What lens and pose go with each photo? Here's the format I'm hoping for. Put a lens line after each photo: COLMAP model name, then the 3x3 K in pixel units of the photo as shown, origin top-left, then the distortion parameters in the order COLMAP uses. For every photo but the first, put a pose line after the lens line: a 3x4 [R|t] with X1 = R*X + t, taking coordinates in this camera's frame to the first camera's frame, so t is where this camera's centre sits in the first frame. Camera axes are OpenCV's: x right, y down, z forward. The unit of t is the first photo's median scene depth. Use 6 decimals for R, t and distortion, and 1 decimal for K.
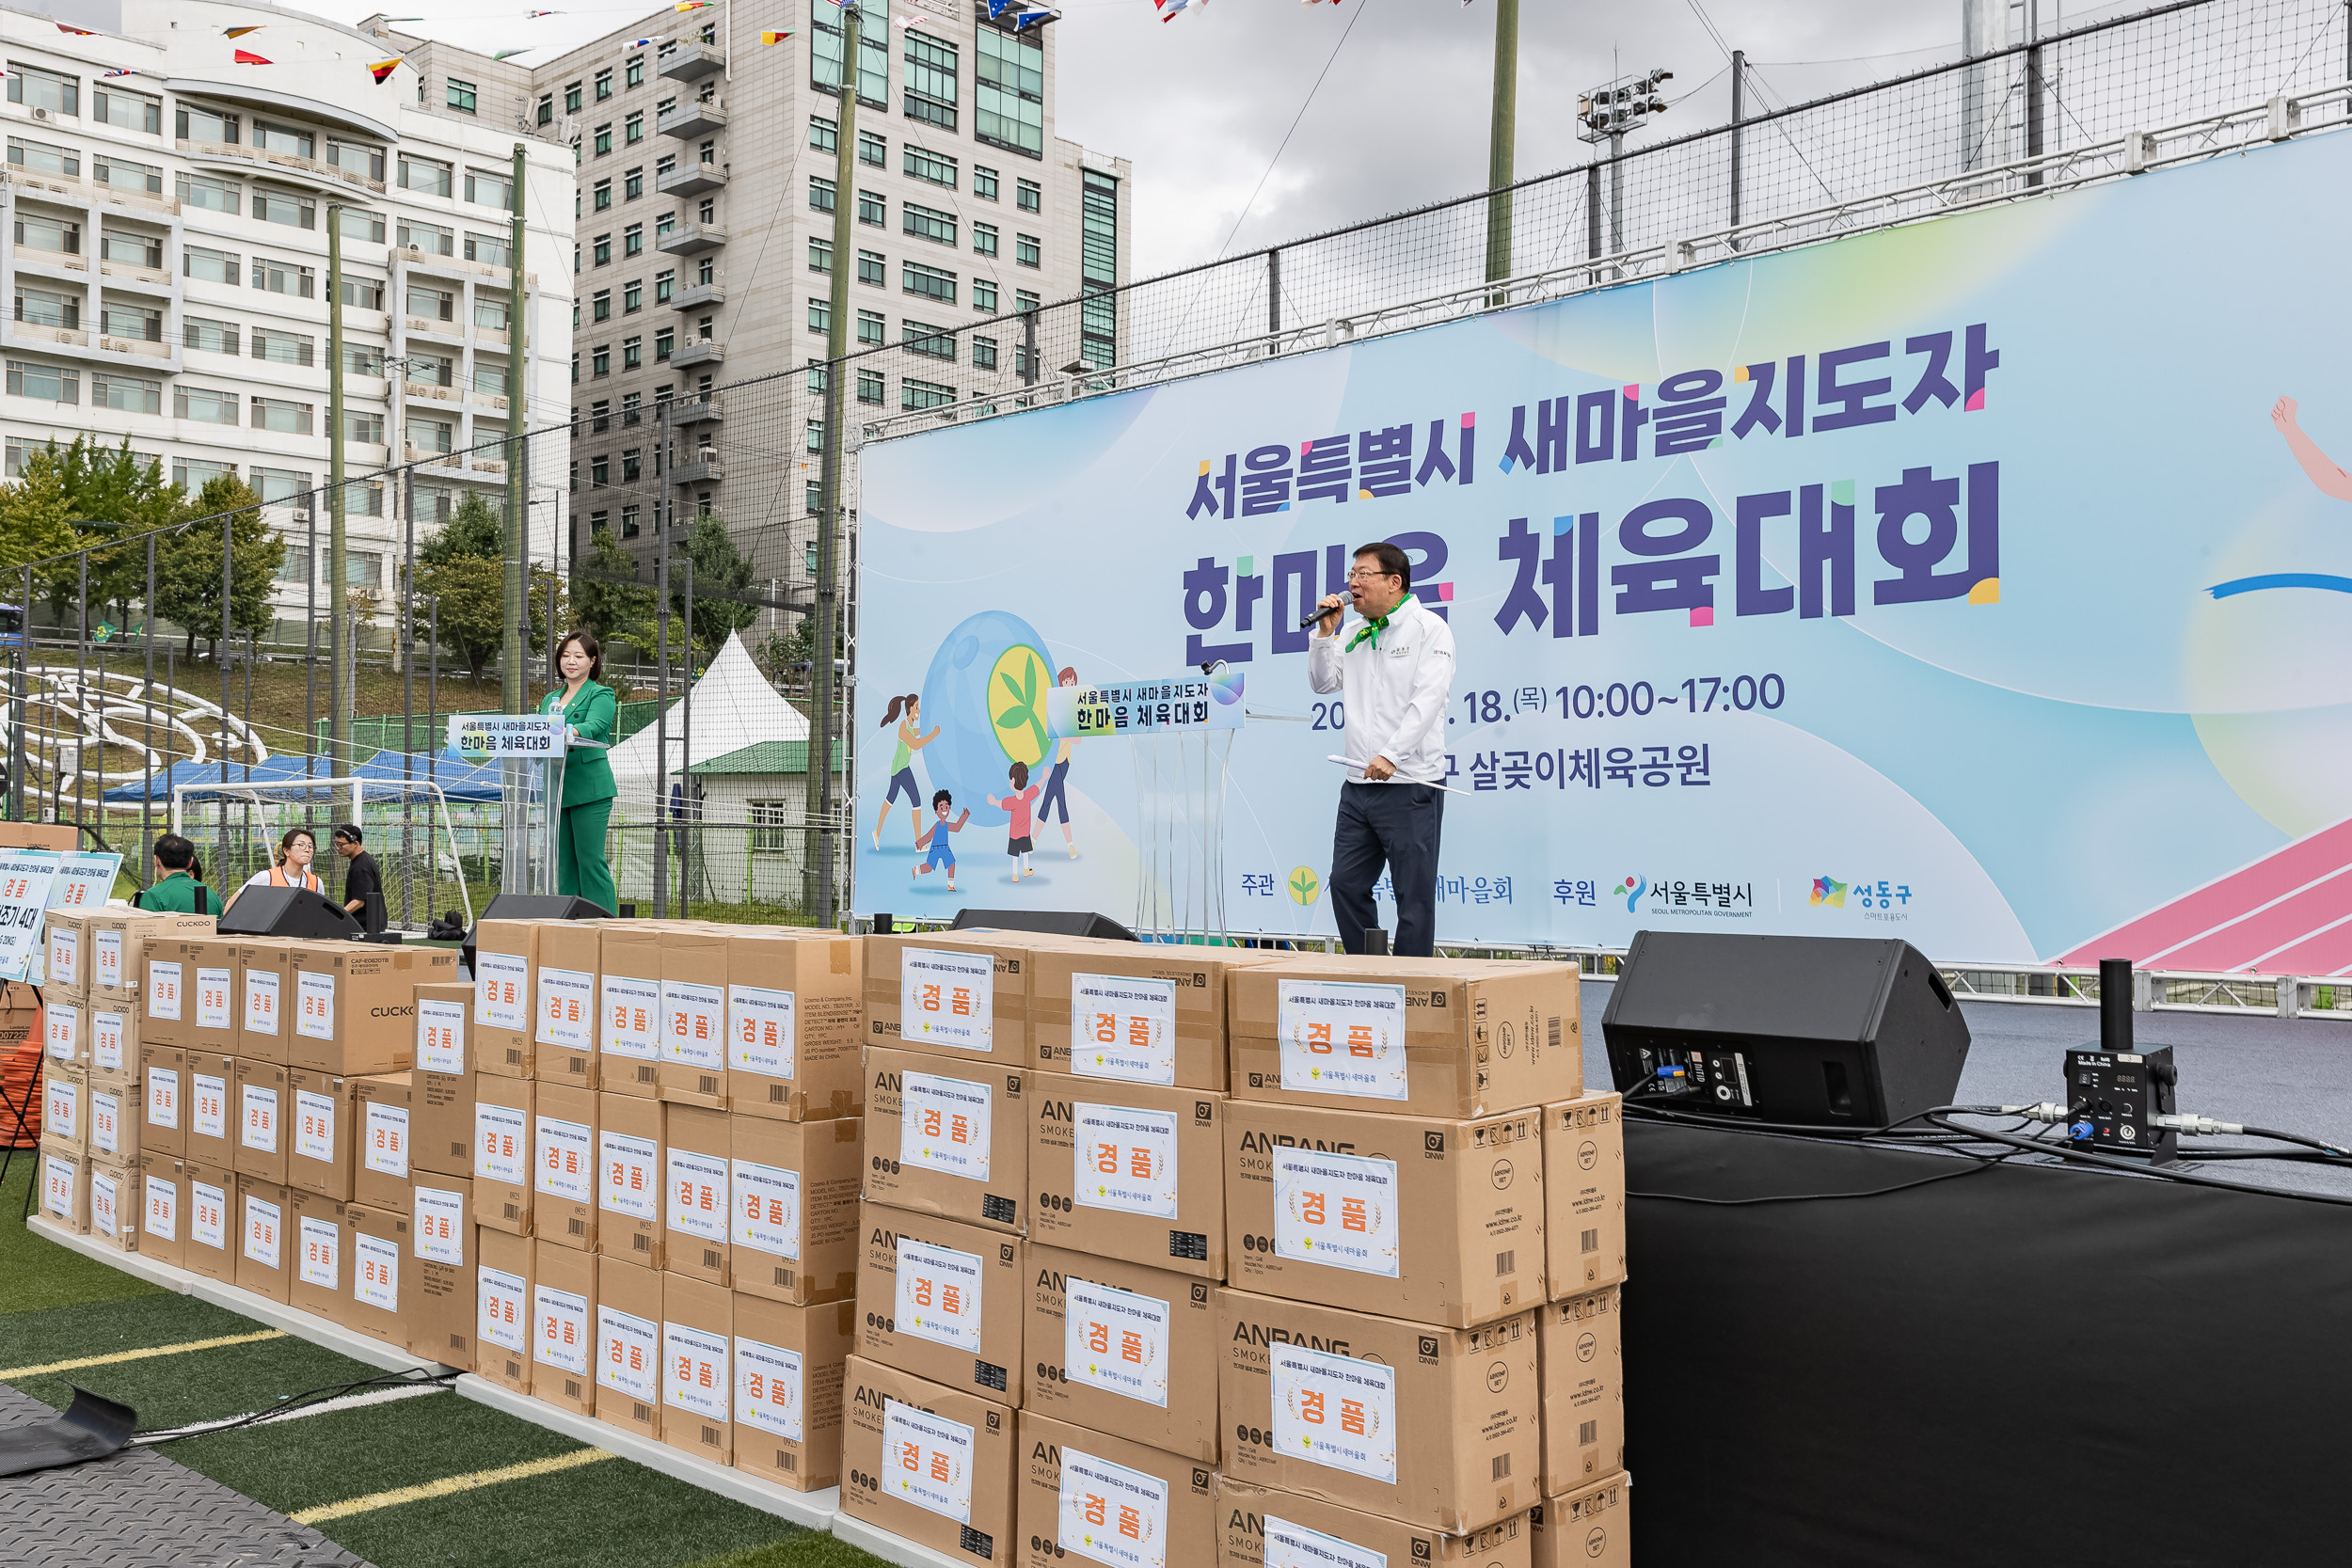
lens RADIAL K [[2282.0, 0, 1113.8], [0, 2282.0, 789.6], [0, 0, 1]] dist [0.044830, -0.008868]
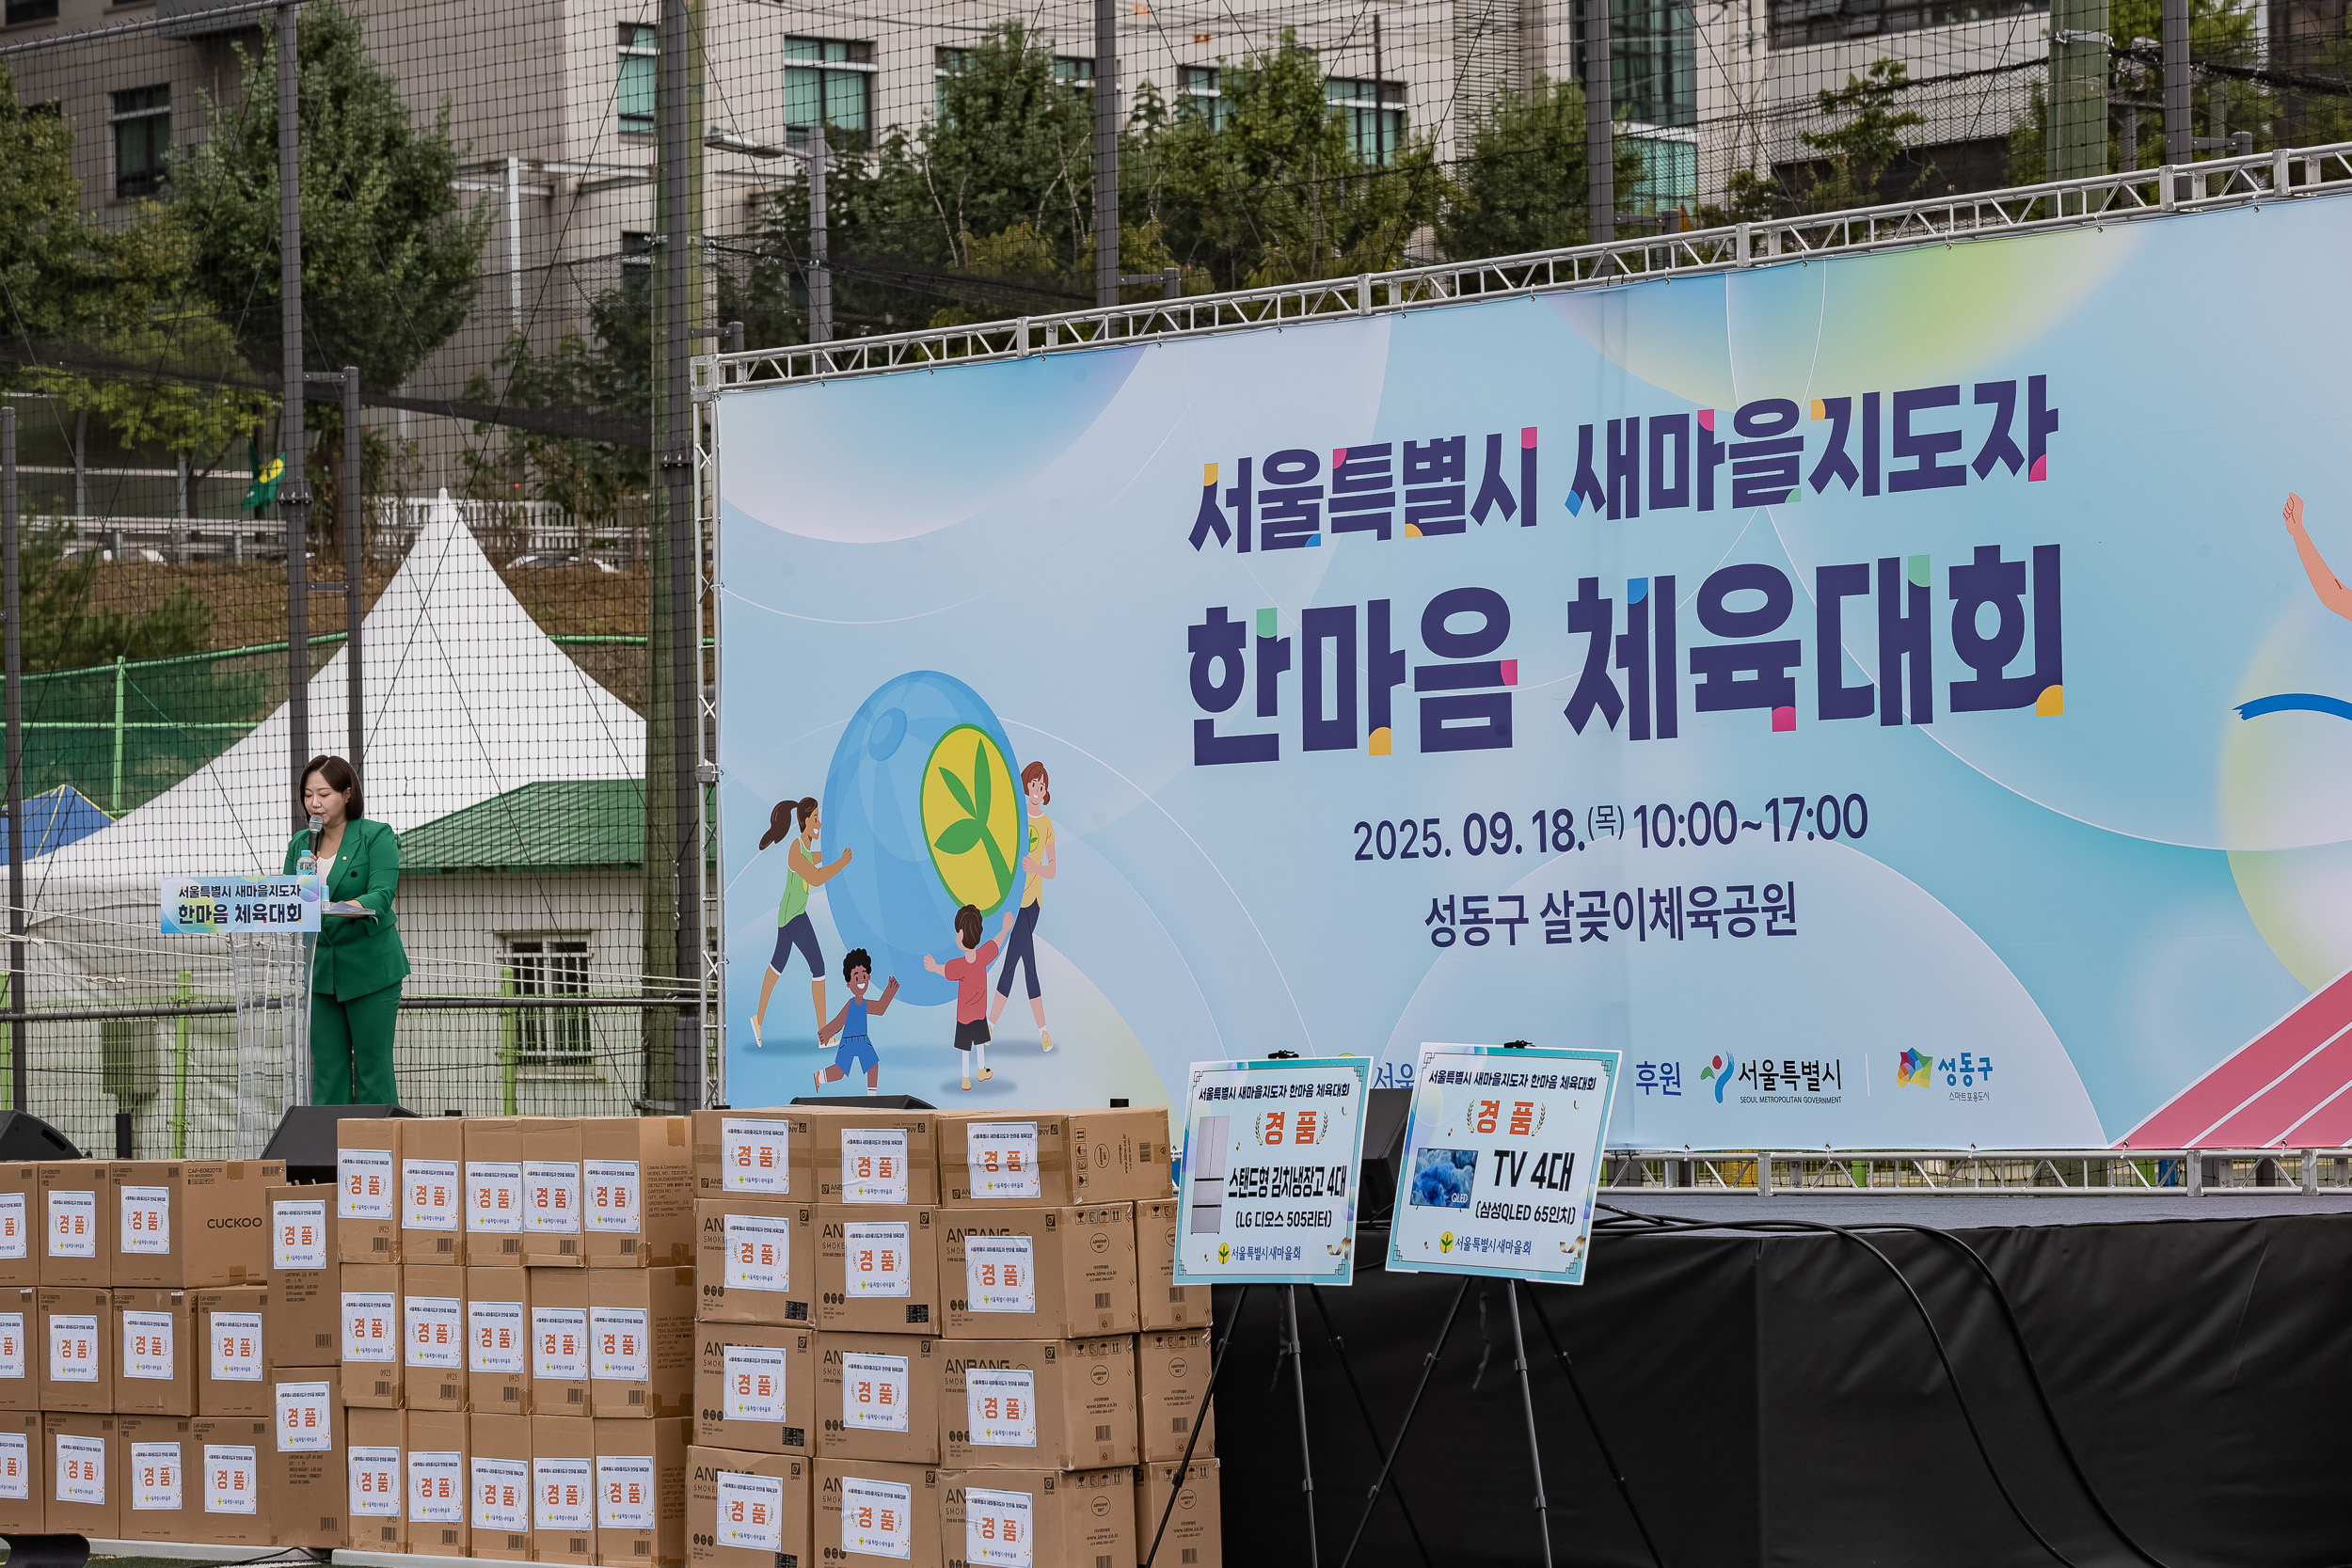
lens RADIAL K [[8631.1, 0, 1176.0], [0, 8631.1, 784.0], [0, 0, 1]] dist [0.927028, -36.358851]
pose [[0.996998, -0.026660, -0.072691, 0.387146], [0.026435, 0.999642, -0.004050, -0.068669], [0.072773, 0.002117, 0.997346, -2.851996]]
